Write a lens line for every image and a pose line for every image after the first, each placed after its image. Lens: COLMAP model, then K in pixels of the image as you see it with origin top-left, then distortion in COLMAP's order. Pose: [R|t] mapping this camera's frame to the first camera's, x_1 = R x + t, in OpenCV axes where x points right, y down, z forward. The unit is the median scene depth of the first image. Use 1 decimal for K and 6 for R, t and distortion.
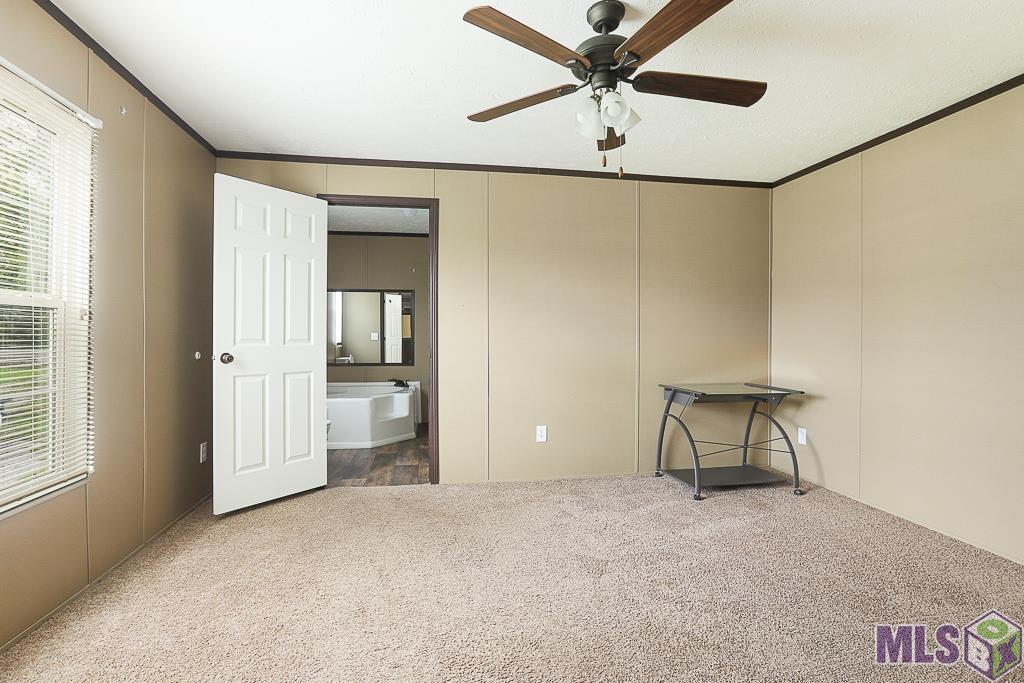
lens RADIAL K [[490.5, 0, 488.1], [0, 490.5, 341.1], [0, 0, 1]] dist [-0.000551, -0.000020]
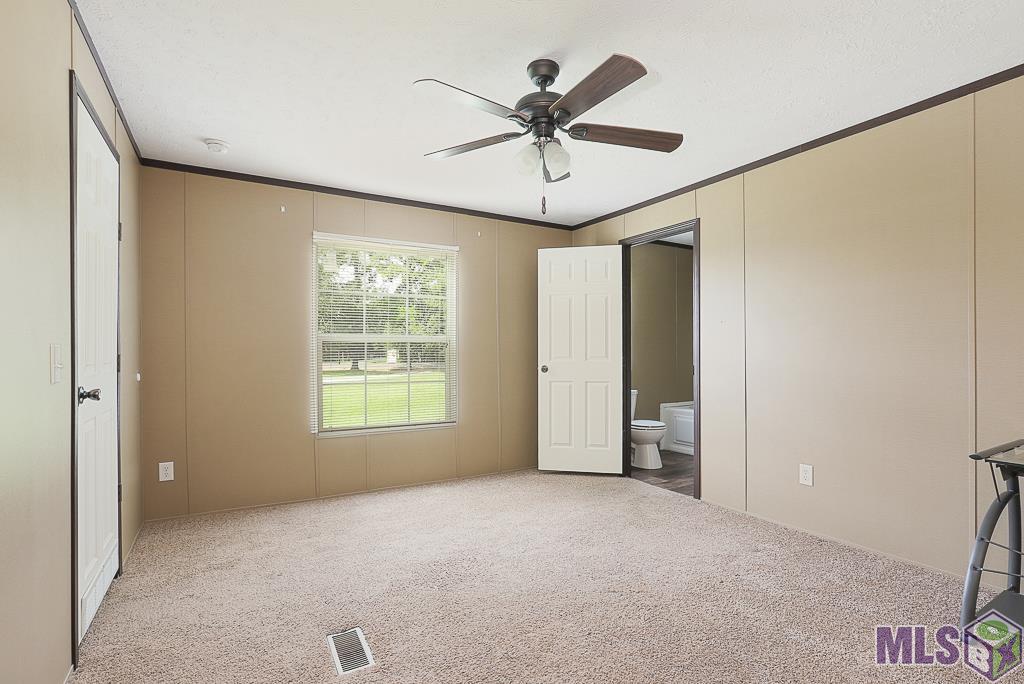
lens RADIAL K [[483.1, 0, 508.9], [0, 483.1, 350.1], [0, 0, 1]] dist [0.002108, 0.000348]
pose [[0.380324, -0.011066, -0.924787, 0.694950], [0.001682, 0.999935, -0.011274, -0.006567], [0.924852, 0.002732, 0.380318, 0.267346]]
